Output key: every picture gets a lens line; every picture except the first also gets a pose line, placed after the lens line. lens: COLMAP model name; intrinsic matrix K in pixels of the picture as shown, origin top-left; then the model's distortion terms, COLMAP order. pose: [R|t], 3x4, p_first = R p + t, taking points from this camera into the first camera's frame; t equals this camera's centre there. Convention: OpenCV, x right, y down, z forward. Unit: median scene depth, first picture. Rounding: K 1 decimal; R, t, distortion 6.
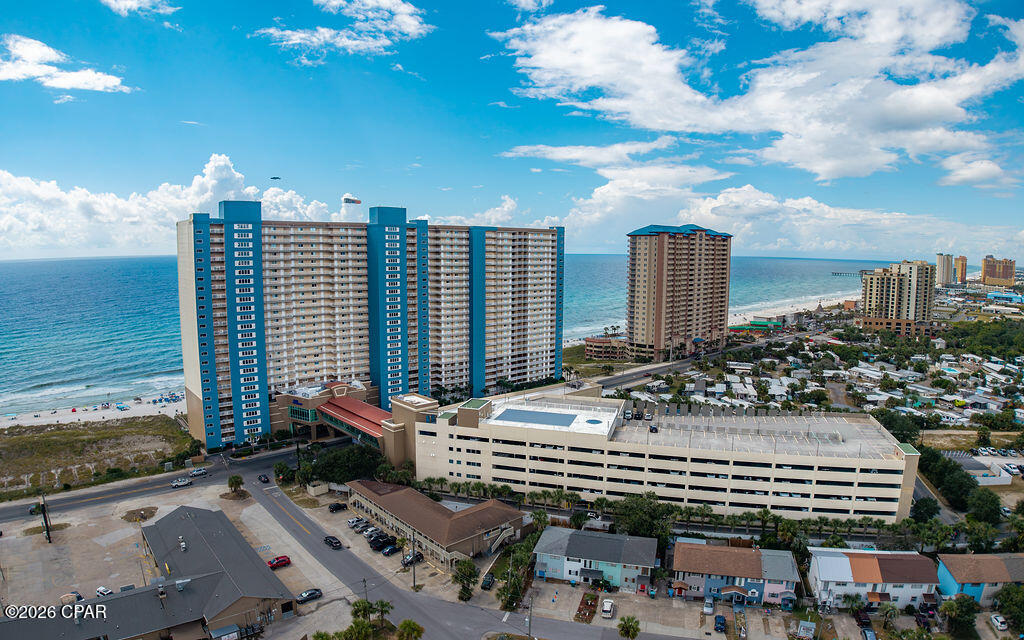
lens RADIAL K [[588.3, 0, 516.3], [0, 588.3, 324.8], [0, 0, 1]] dist [-0.160321, 0.016000]
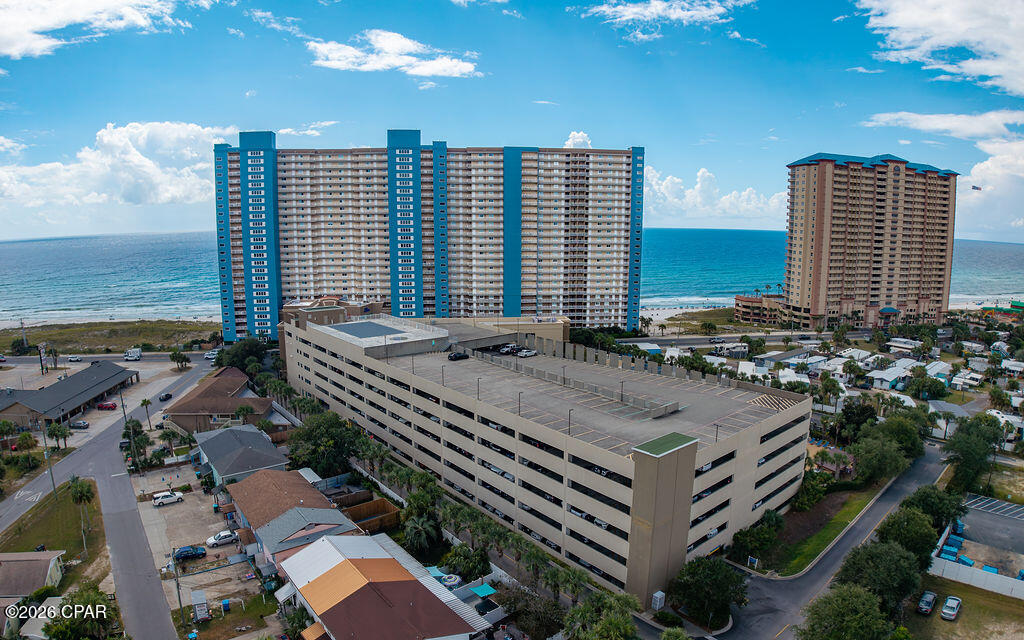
lens RADIAL K [[588.0, 0, 512.5], [0, 588.0, 317.7], [0, 0, 1]] dist [-0.175000, 0.021237]
pose [[0.829343, 0.084106, -0.552373, 0.311971], [-0.067467, 0.996446, 0.050426, 0.035312], [0.554651, -0.004554, 0.832071, 0.169129]]
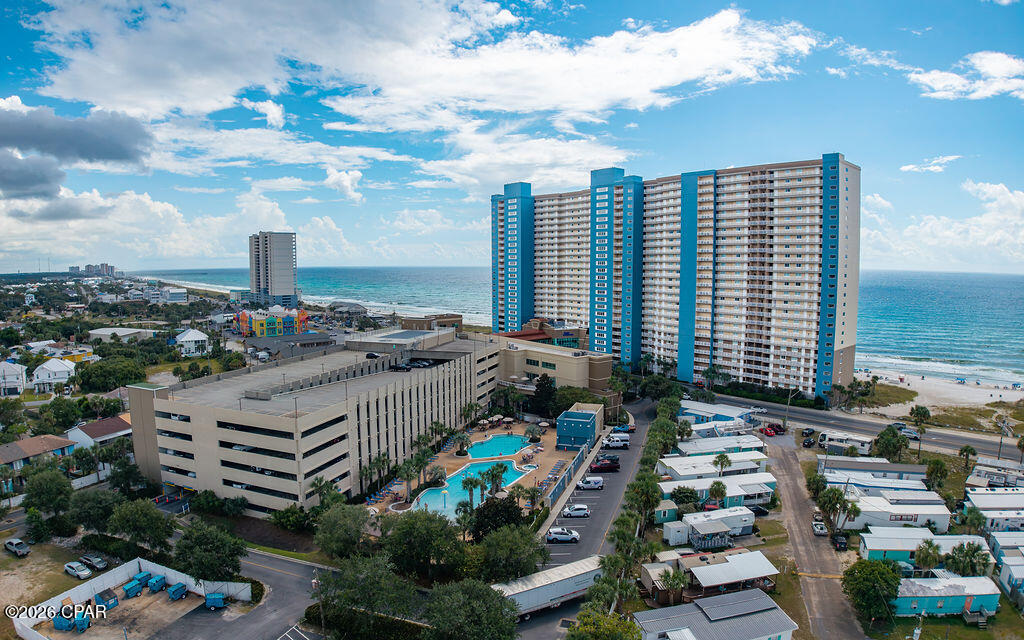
lens RADIAL K [[588.0, 0, 512.5], [0, 588.0, 317.7], [0, 0, 1]] dist [-0.175000, 0.021237]
pose [[-0.037805, 0.079816, -0.996092, 0.529763], [-0.125080, 0.988587, 0.083962, -0.000562], [0.991426, 0.127766, -0.027390, 0.546307]]
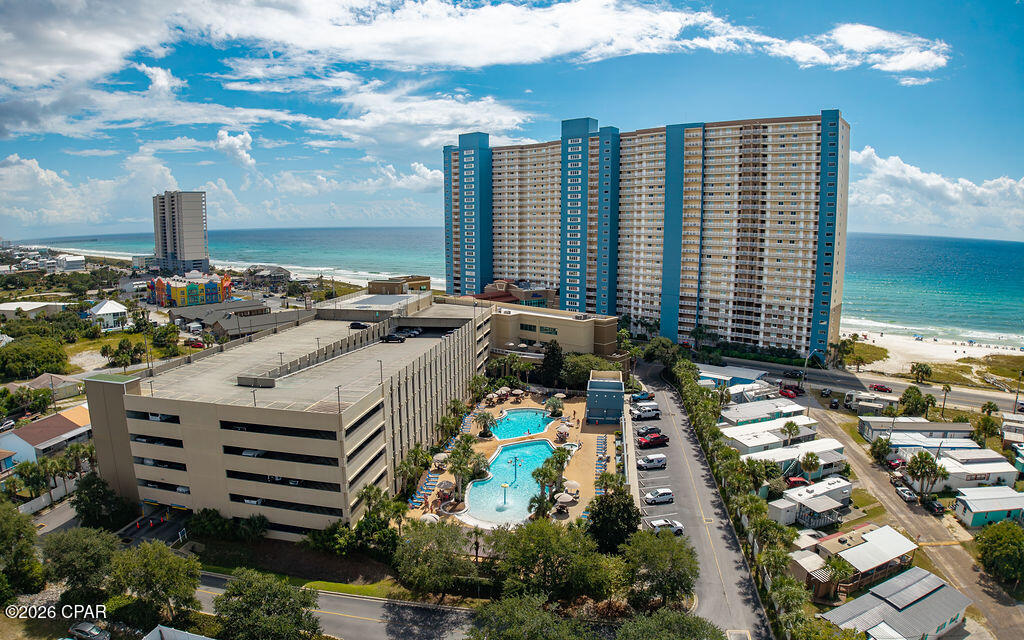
lens RADIAL K [[588.0, 0, 512.5], [0, 588.0, 317.7], [0, 0, 1]] dist [-0.175000, 0.021237]
pose [[0.126373, 0.144967, -0.981333, 0.482333], [-0.123416, 0.983876, 0.129449, 0.011563], [0.984276, 0.104754, 0.142226, 0.478477]]
